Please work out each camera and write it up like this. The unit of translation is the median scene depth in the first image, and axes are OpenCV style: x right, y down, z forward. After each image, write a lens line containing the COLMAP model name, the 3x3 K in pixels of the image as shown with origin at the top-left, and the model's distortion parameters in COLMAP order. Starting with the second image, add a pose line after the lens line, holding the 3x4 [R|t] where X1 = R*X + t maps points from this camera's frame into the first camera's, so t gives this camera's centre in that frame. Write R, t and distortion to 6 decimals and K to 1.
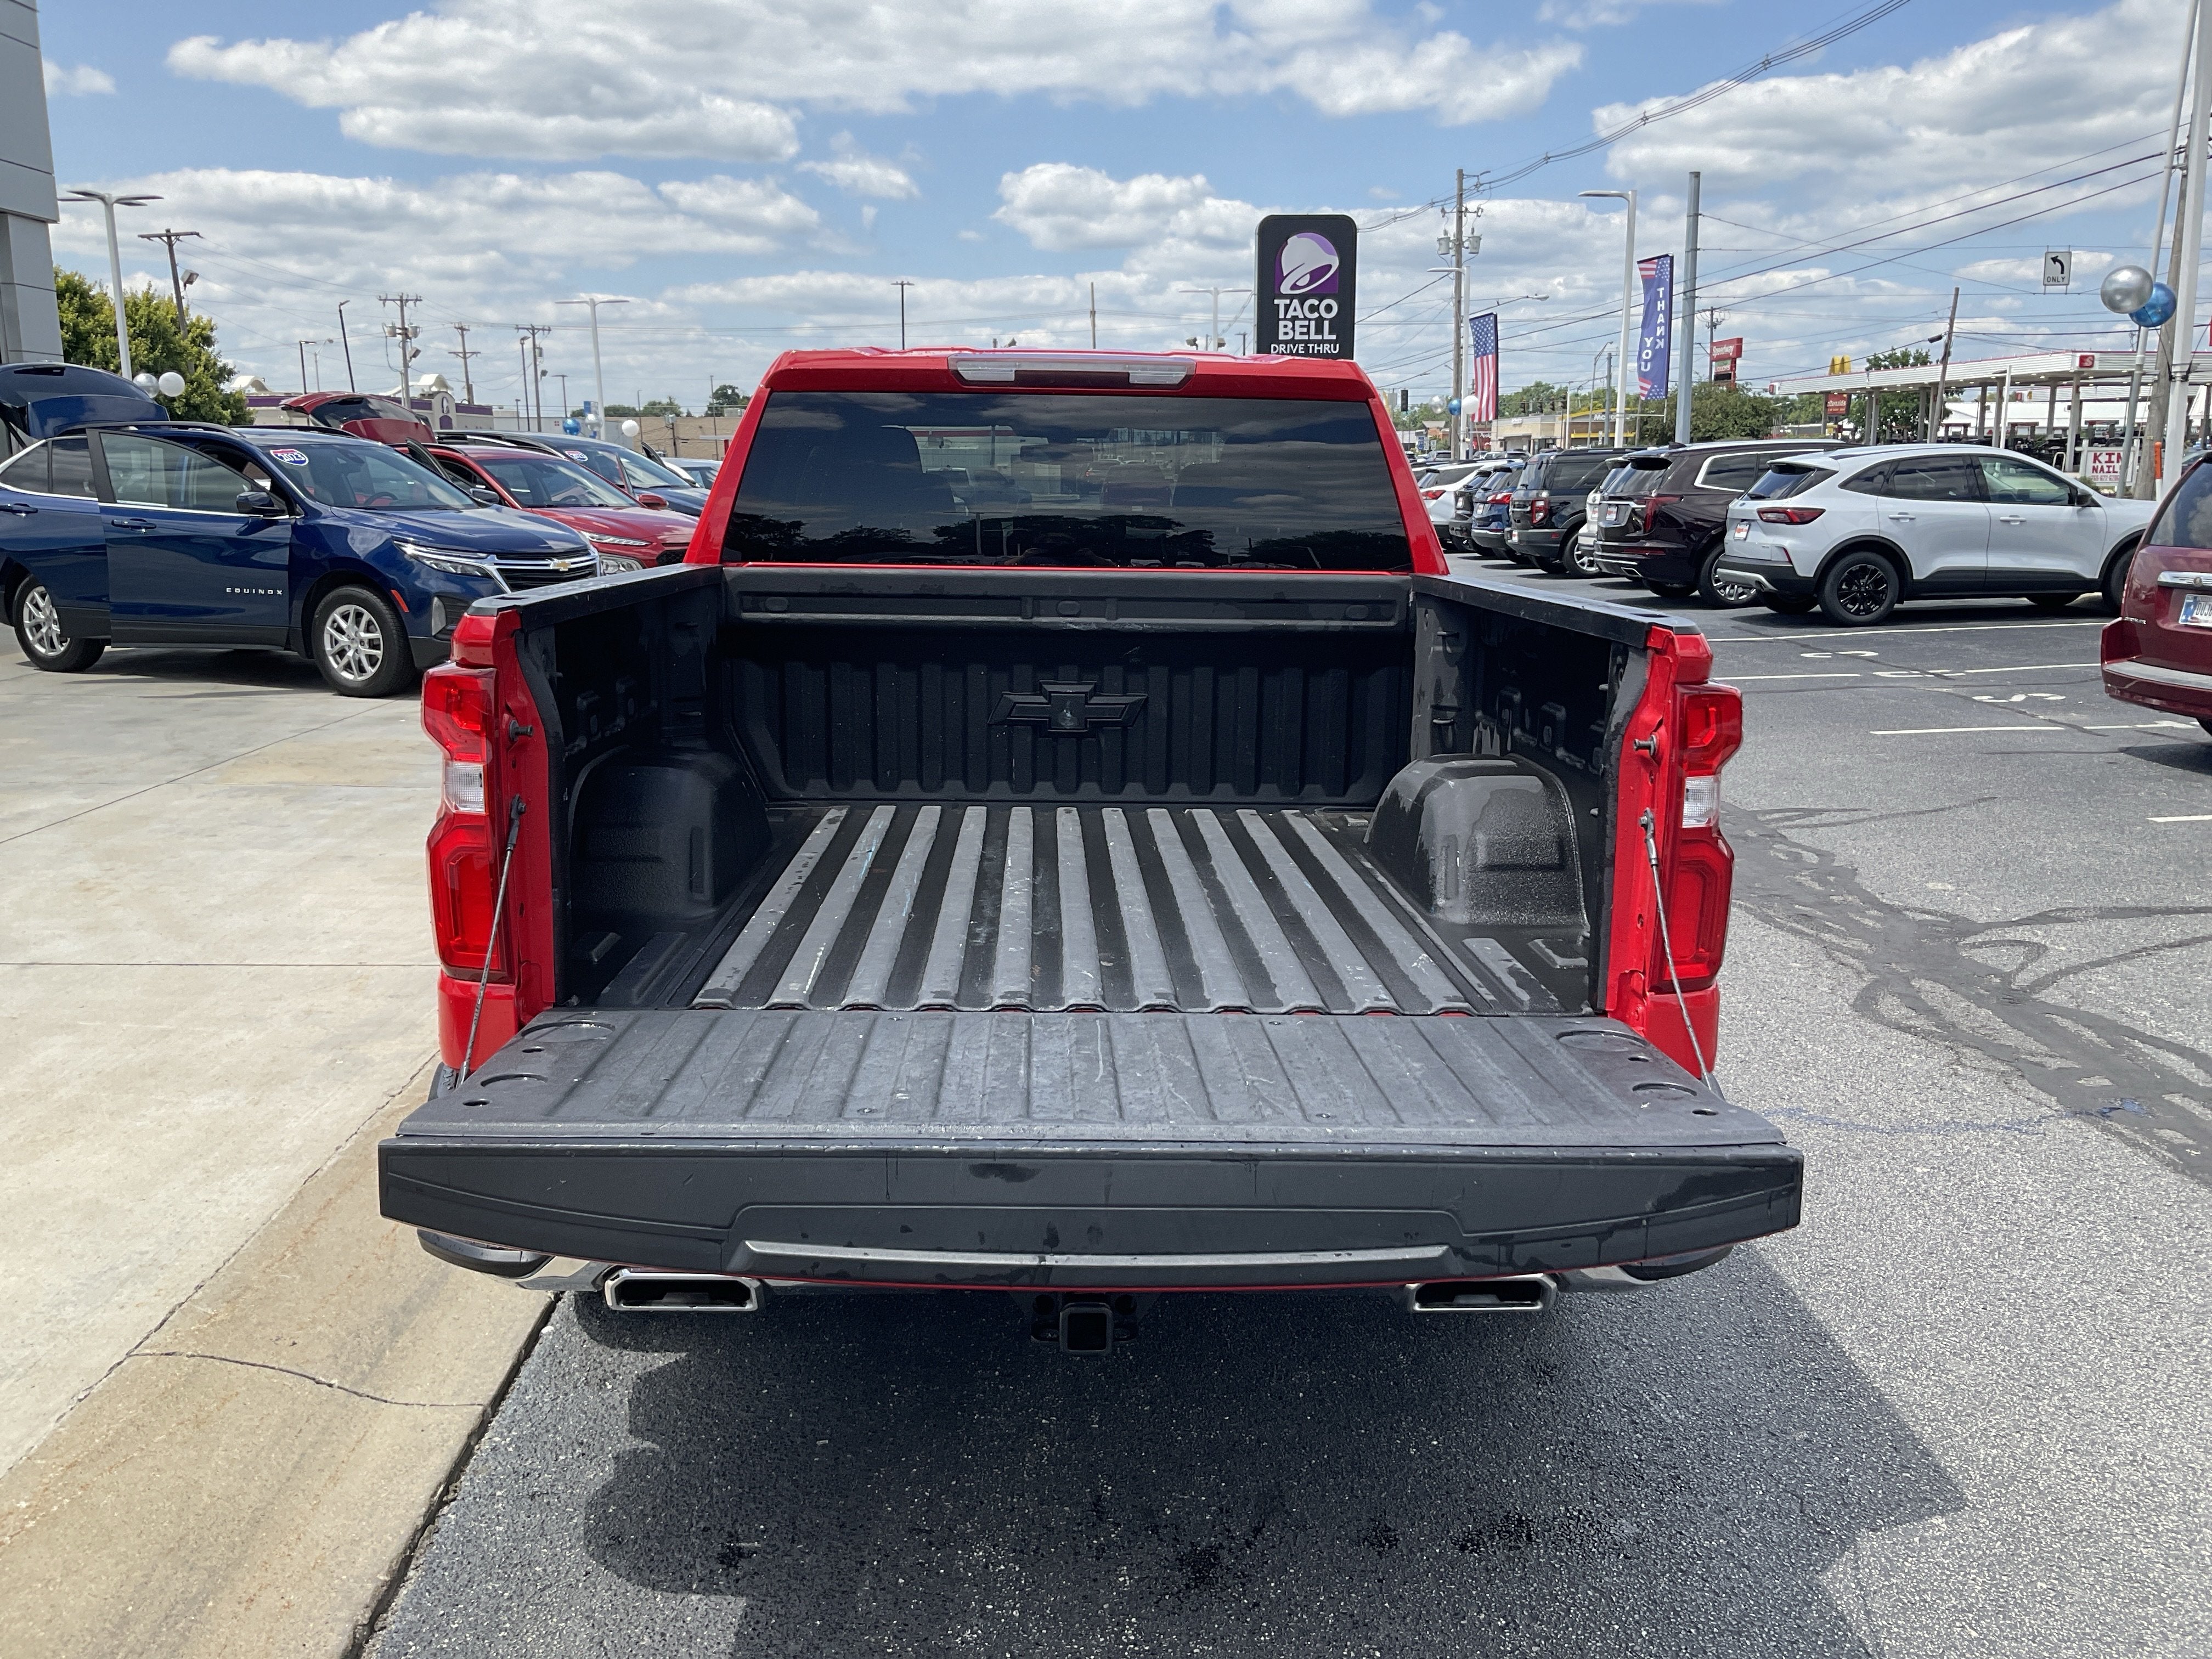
lens RADIAL K [[1813.2, 0, 1106.0], [0, 1813.2, 829.5], [0, 0, 1]] dist [0.090784, -0.192754]
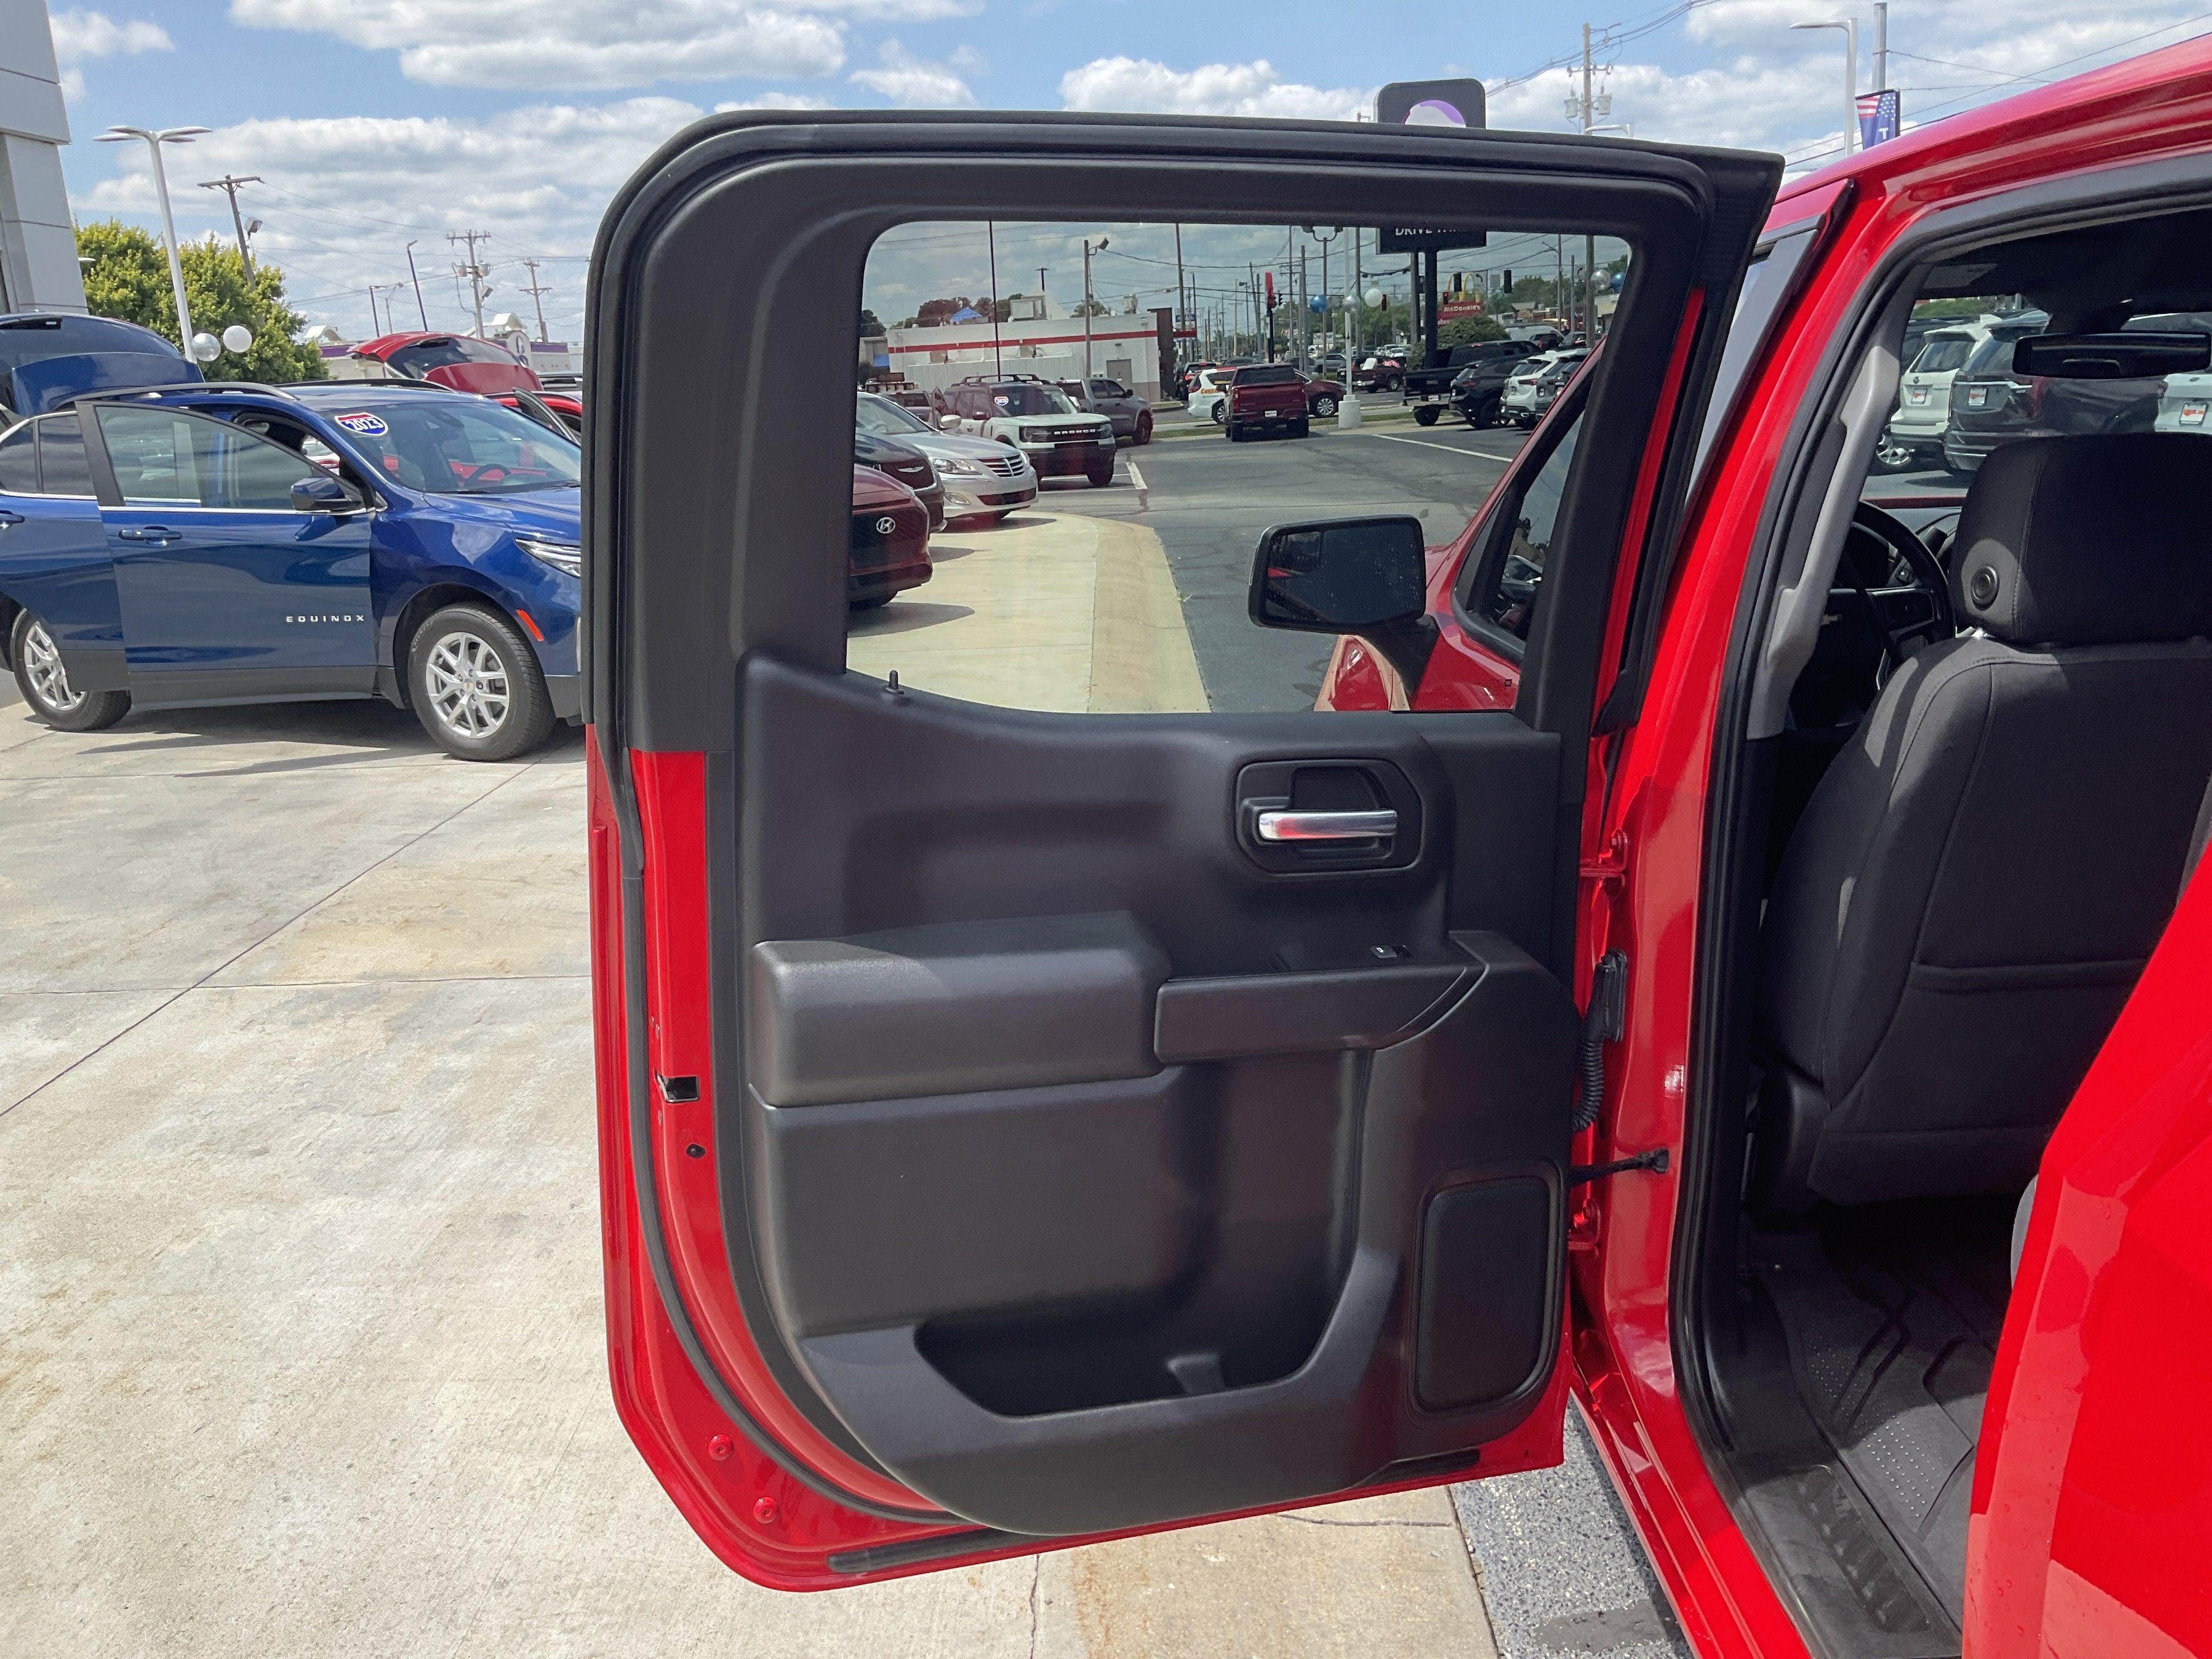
lens RADIAL K [[1813.2, 0, 1106.0], [0, 1813.2, 829.5], [0, 0, 1]] dist [0.090784, -0.192754]
pose [[0.997824, -0.043618, -0.049441, -0.091536], [0.045993, 0.997789, 0.047968, -0.047916], [0.047239, -0.050137, 0.997625, 0.210210]]
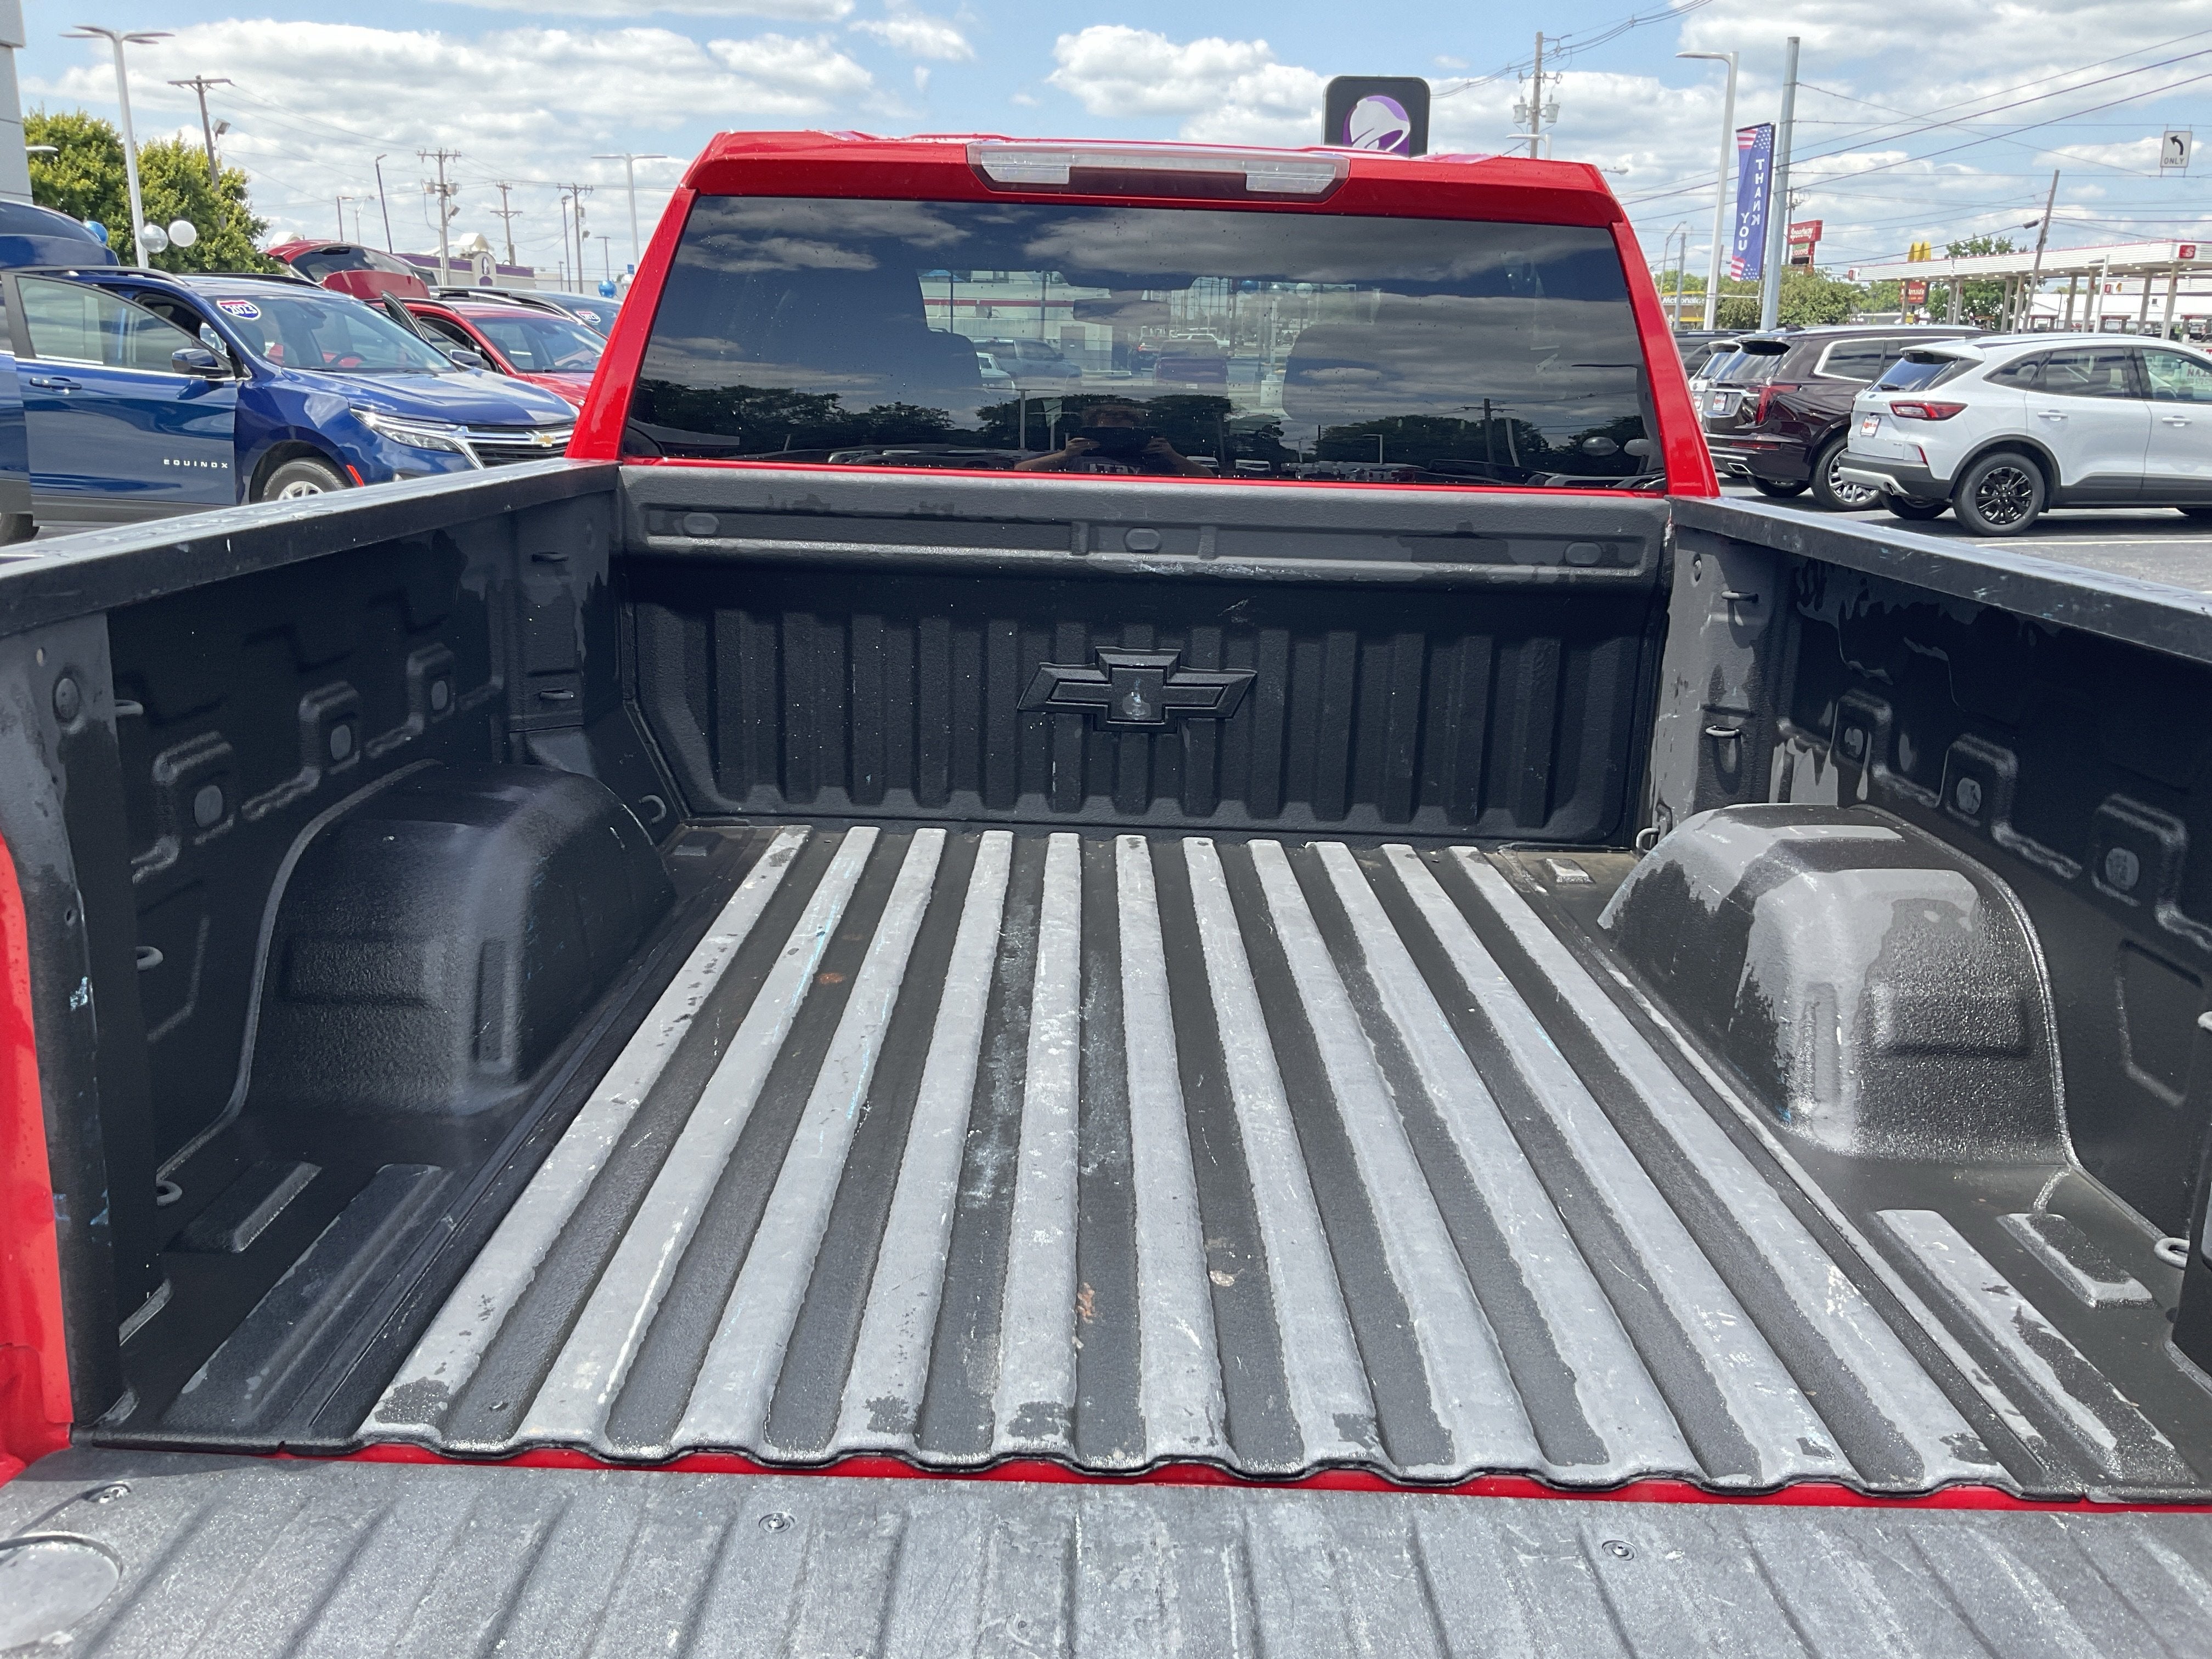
lens RADIAL K [[1814.3, 0, 1109.7], [0, 1814.3, 830.2], [0, 0, 1]] dist [0.068128, -0.134701]
pose [[0.999501, 0.024785, -0.019577, -0.004396], [-0.023464, 0.997609, 0.064999, -0.015422], [0.021141, -0.064508, 0.997693, 0.087234]]
